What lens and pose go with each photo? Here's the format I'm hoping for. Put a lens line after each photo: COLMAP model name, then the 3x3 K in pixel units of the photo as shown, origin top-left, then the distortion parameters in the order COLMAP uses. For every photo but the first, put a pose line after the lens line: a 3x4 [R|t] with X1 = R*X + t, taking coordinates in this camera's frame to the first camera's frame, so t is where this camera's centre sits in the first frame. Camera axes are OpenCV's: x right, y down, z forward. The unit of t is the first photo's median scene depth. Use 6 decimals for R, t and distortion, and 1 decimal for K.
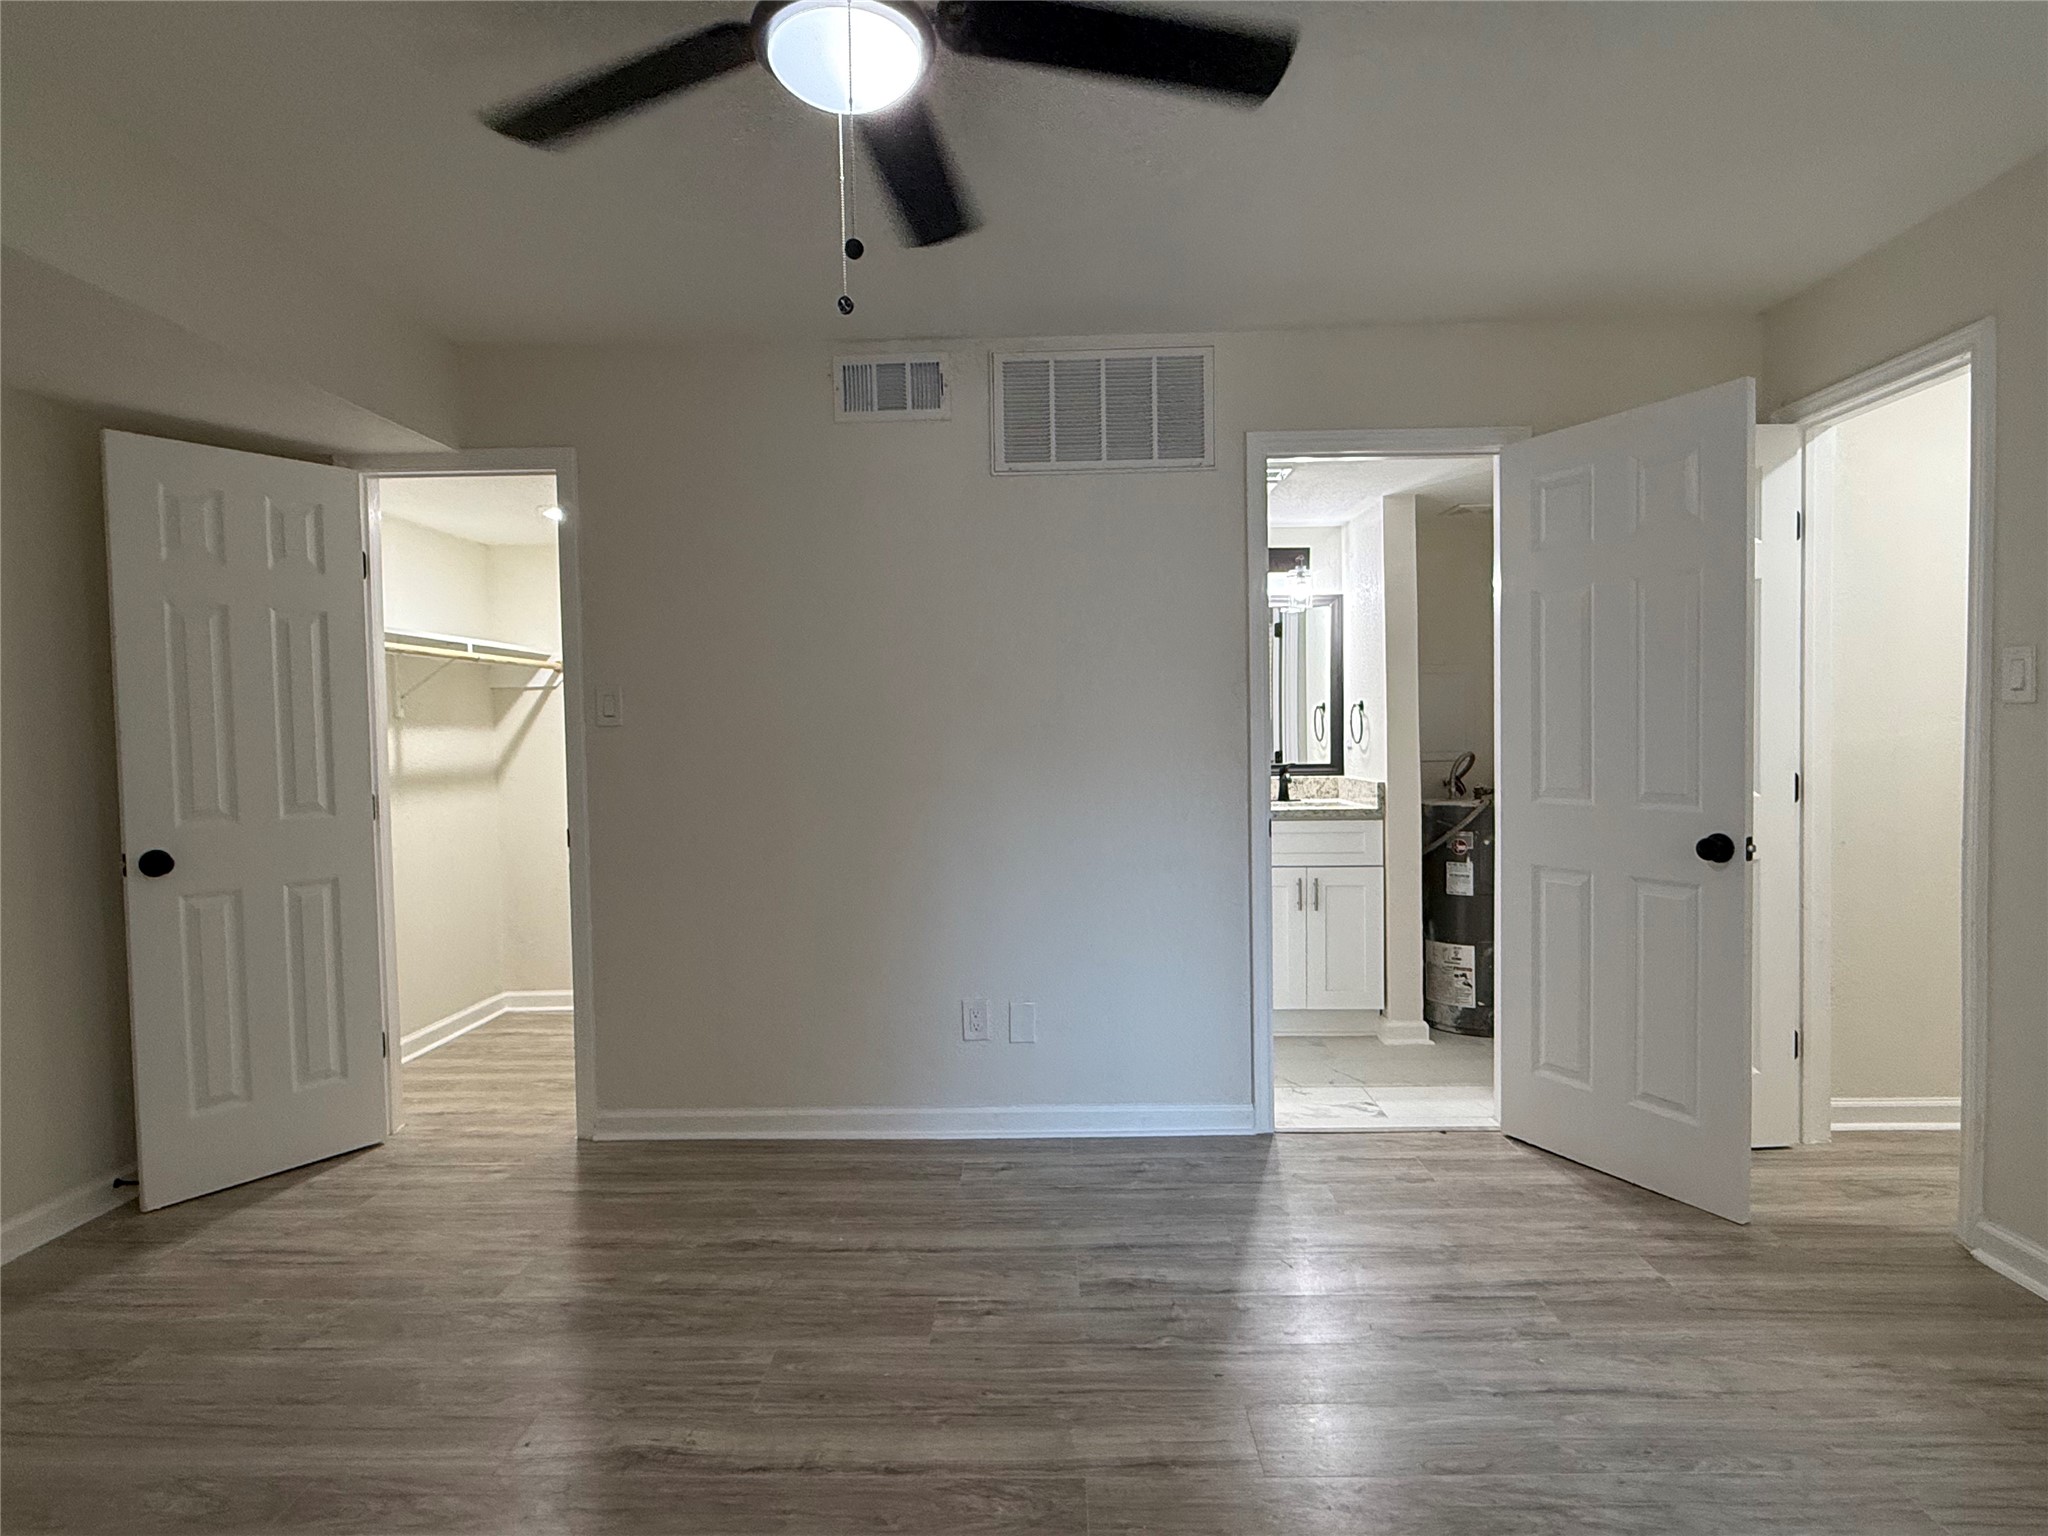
lens RADIAL K [[1108.8, 0, 1024.0], [0, 1108.8, 768.0], [0, 0, 1]] dist [-0.000906, -0.000548]
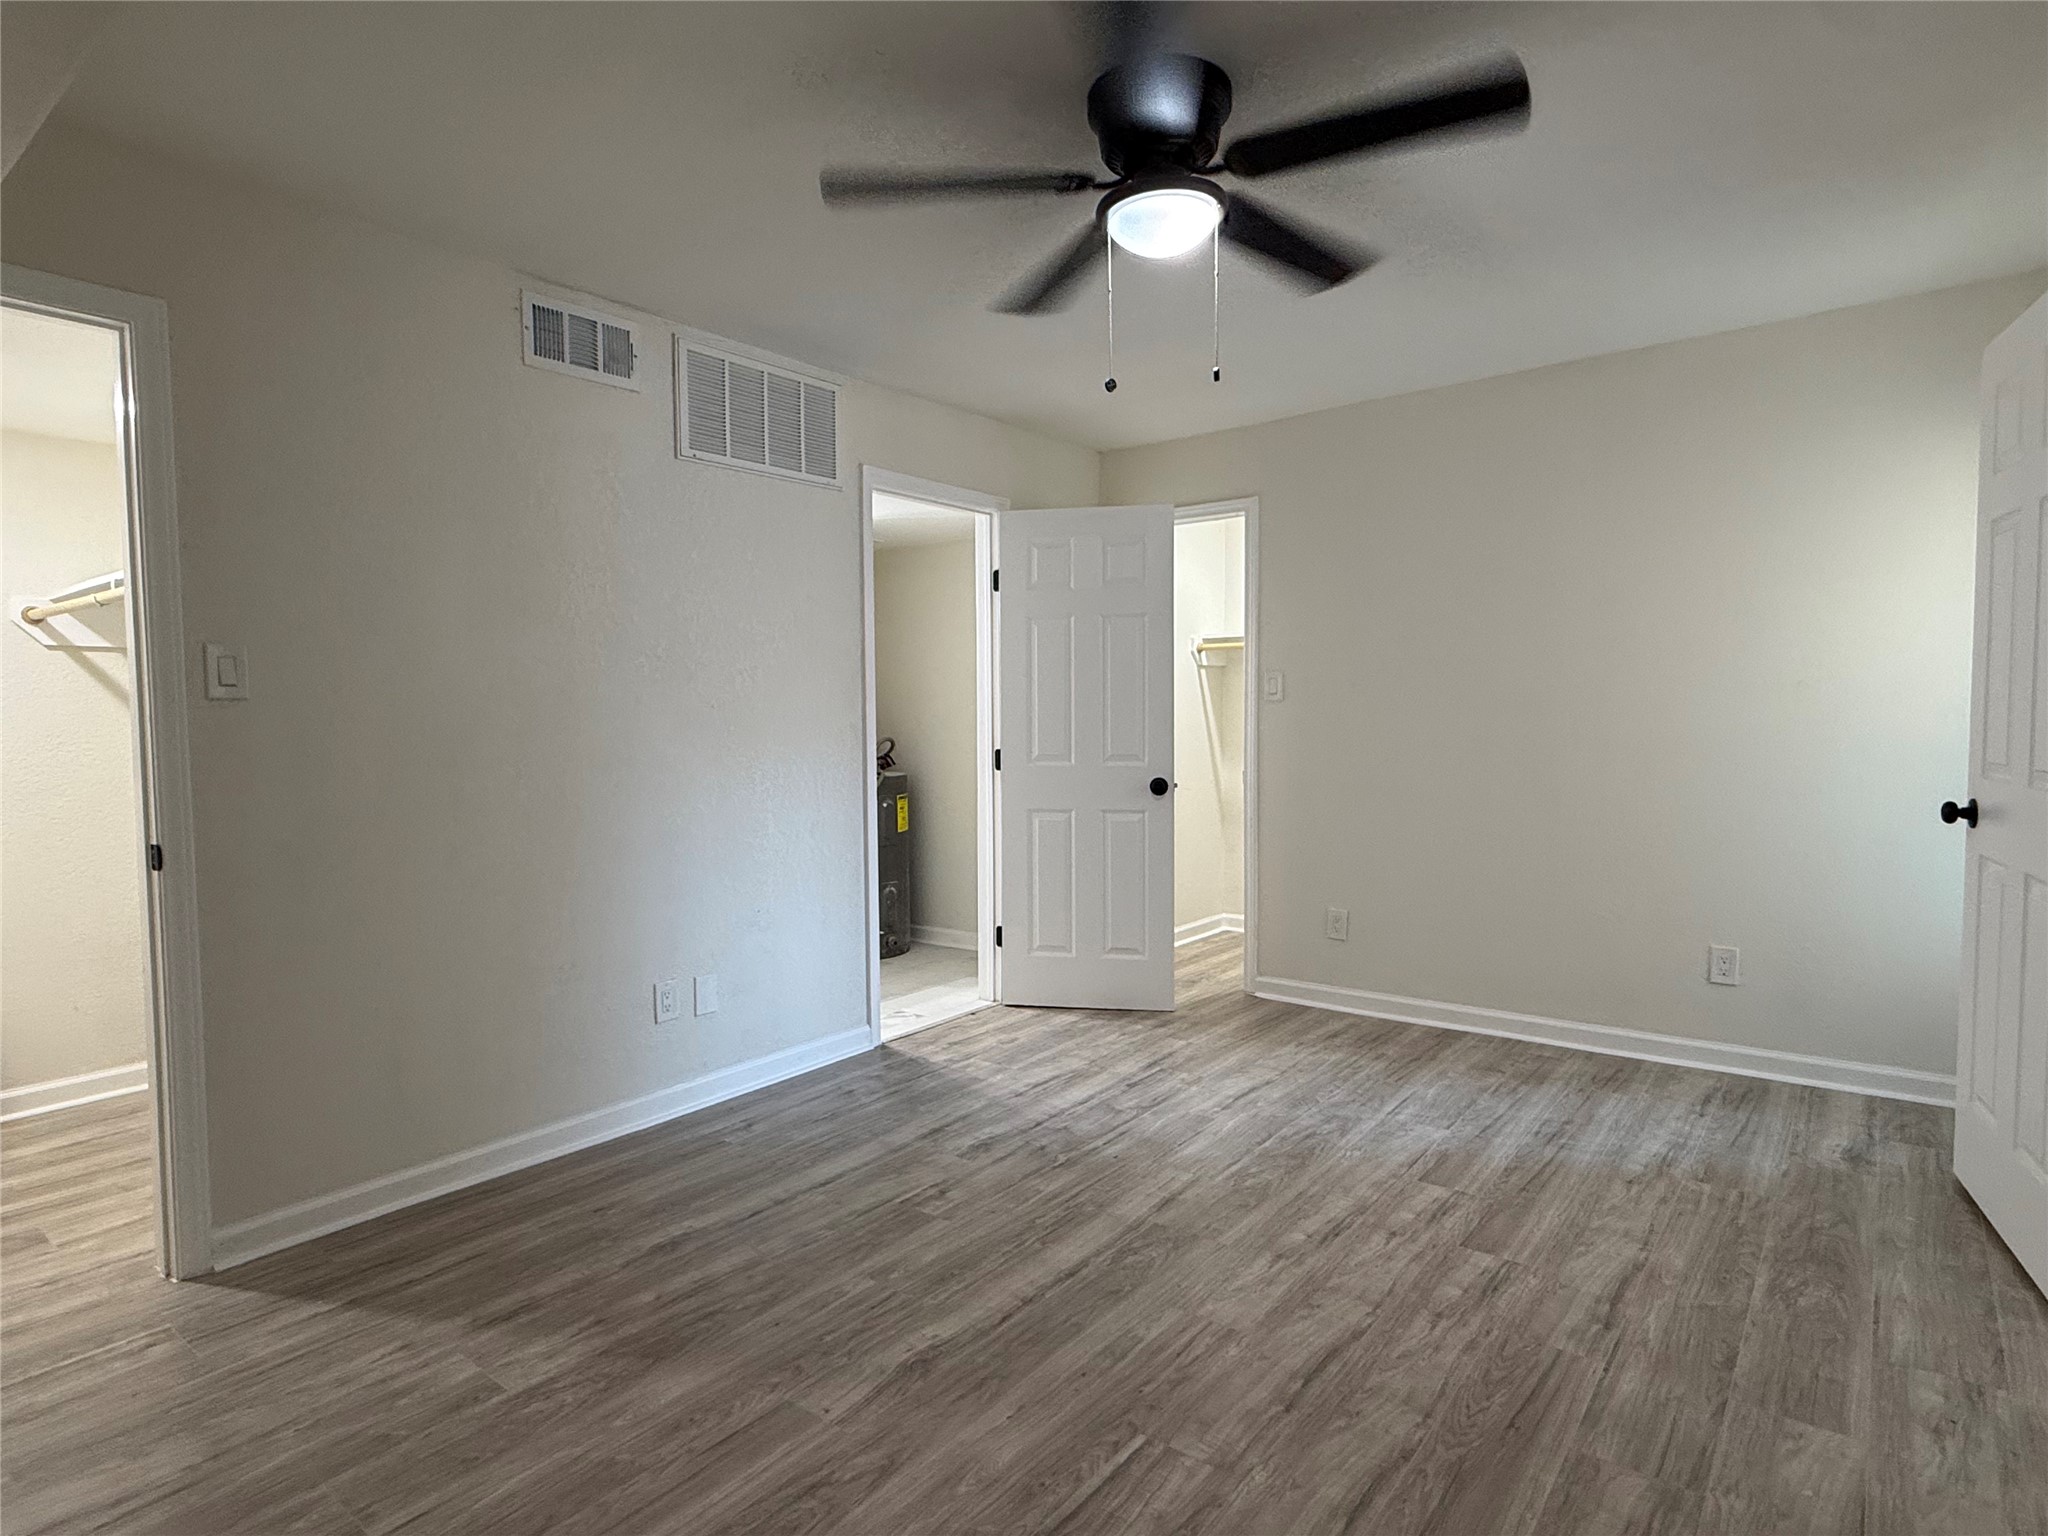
lens RADIAL K [[1108.8, 0, 1024.0], [0, 1108.8, 768.0], [0, 0, 1]] dist [-0.000906, -0.000548]
pose [[0.596170, -0.029028, 0.802333, -0.757892], [0.026498, 0.999513, 0.016473, 0.011510], [-0.802421, 0.011439, 0.596649, 0.168397]]
